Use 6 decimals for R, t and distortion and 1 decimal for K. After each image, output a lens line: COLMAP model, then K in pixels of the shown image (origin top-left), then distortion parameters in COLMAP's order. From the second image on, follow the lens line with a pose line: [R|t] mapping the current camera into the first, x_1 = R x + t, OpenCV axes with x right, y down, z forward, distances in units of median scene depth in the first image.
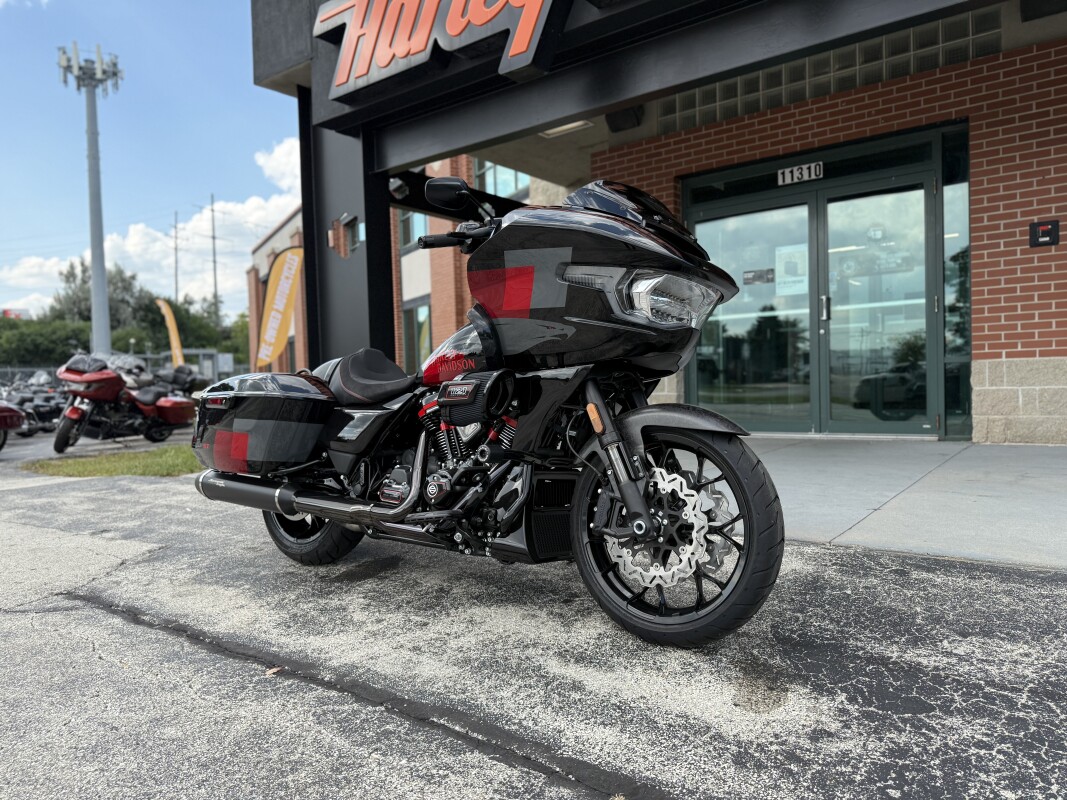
lens RADIAL K [[754.9, 0, 533.5], [0, 754.9, 400.0], [0, 0, 1]] dist [0.043591, -0.061387]
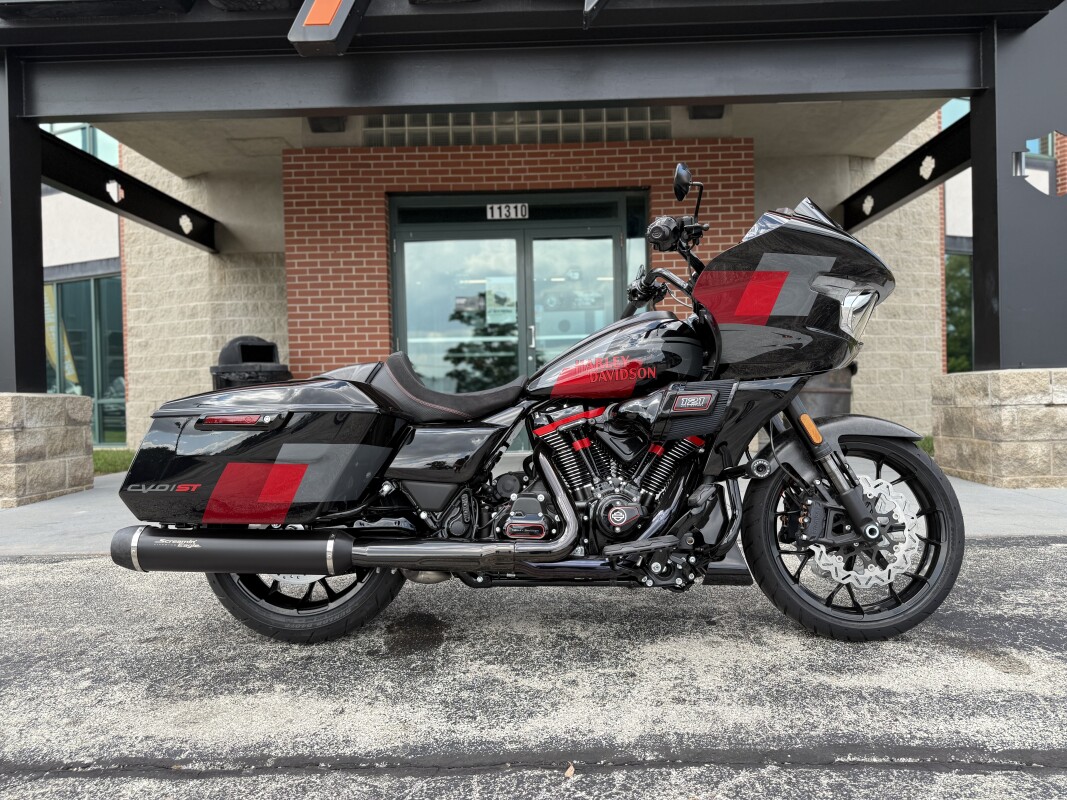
lens RADIAL K [[759.7, 0, 533.5], [0, 759.7, 400.0], [0, 0, 1]] dist [0.015370, -0.018264]
pose [[0.802585, 0.008303, 0.596481, -0.669304], [0.013307, 0.999405, -0.031817, 0.010927], [-0.596390, 0.033473, 0.801997, 0.327974]]
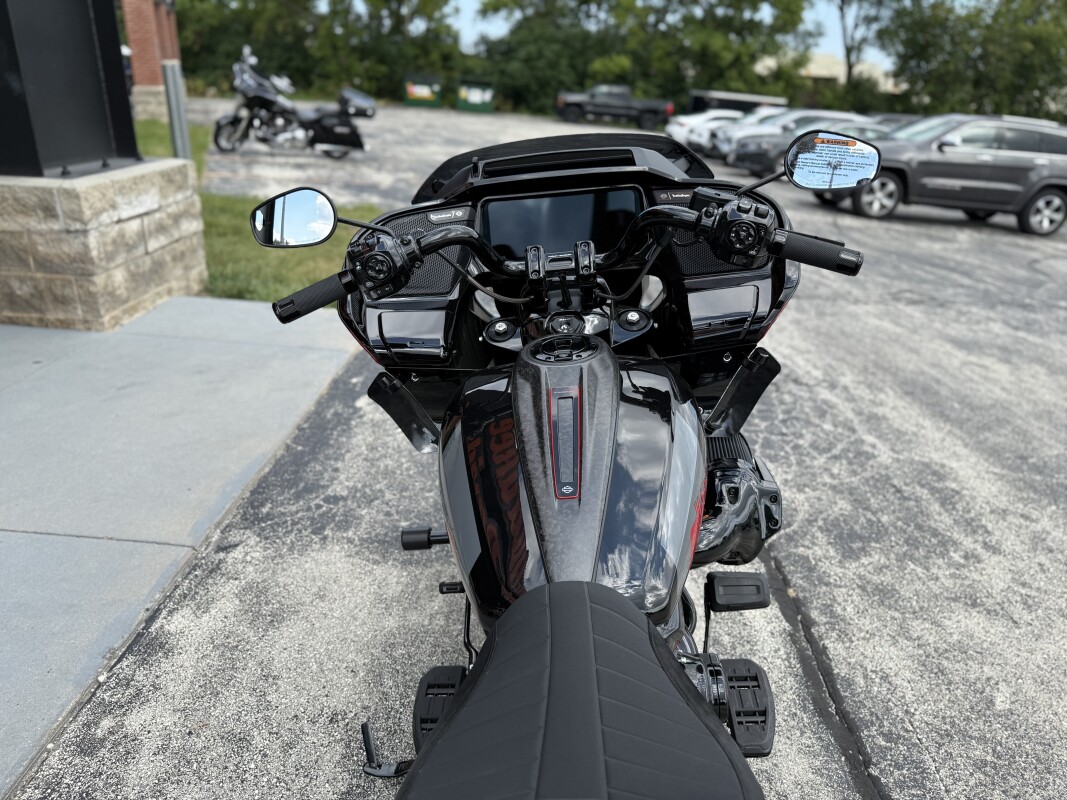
lens RADIAL K [[764.2, 0, 533.5], [0, 764.2, 400.0], [0, 0, 1]] dist [0.001487, -0.007421]
pose [[-0.580529, -0.313031, 0.751663, -0.376497], [-0.006431, 0.924882, 0.380201, -0.272617], [-0.814214, 0.215883, -0.538934, 1.259354]]
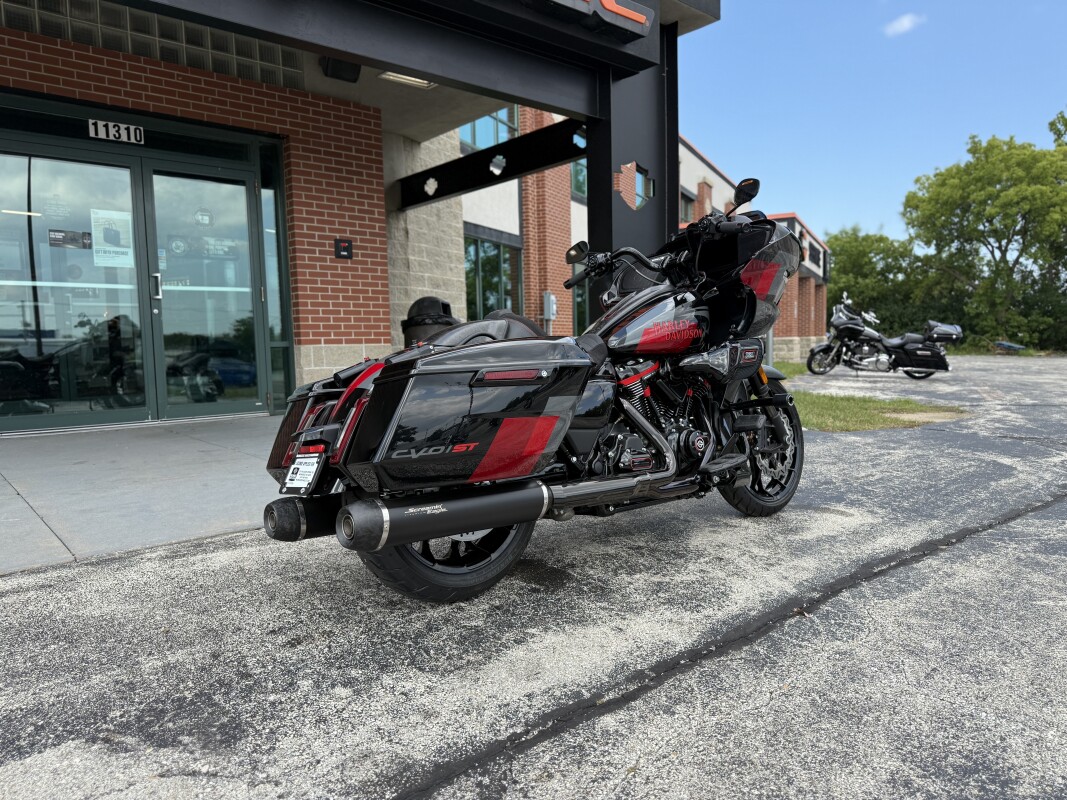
lens RADIAL K [[755.0, 0, 533.5], [0, 755.0, 400.0], [0, 0, 1]] dist [0.074077, -0.116962]
pose [[0.183837, -0.047370, 0.981815, -1.178174], [0.039745, 0.998380, 0.040727, -0.001655], [-0.982153, 0.031535, 0.185422, 0.945322]]
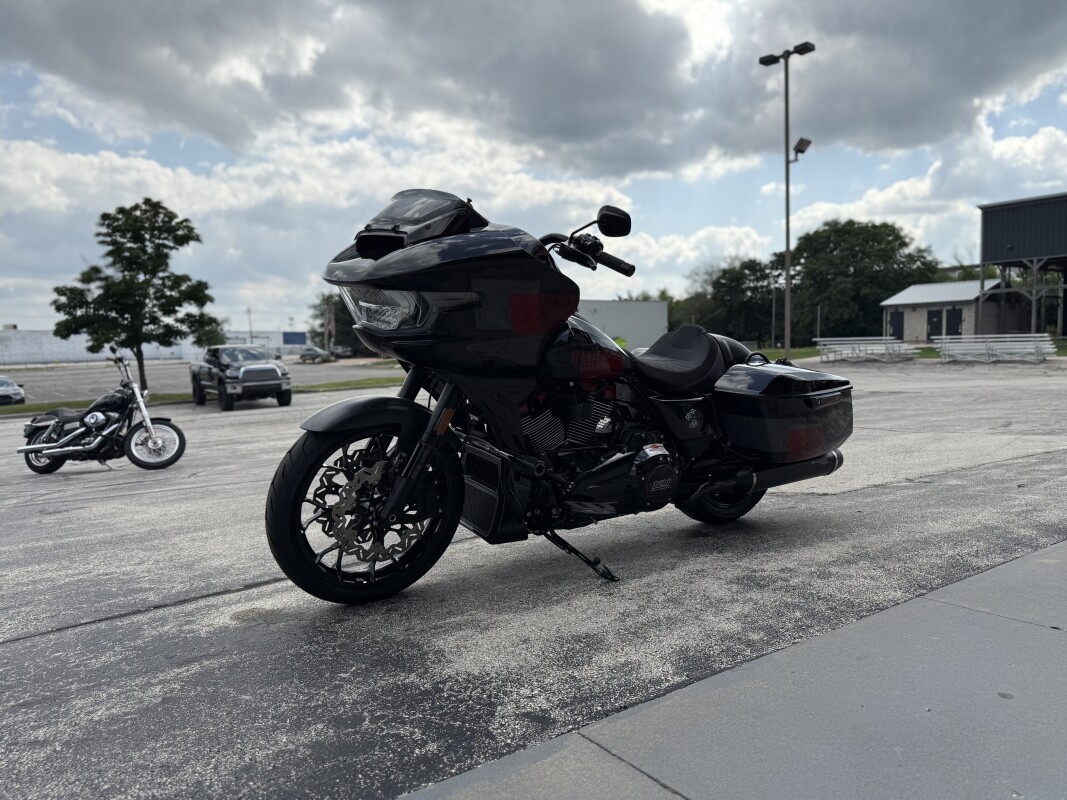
lens RADIAL K [[755.0, 0, 533.5], [0, 755.0, 400.0], [0, 0, 1]] dist [0.074077, -0.116962]
pose [[-0.287437, 0.096808, -0.952895, 0.953437], [0.004171, 0.994996, 0.099827, -0.079594], [0.957791, 0.024719, -0.286402, 1.265083]]
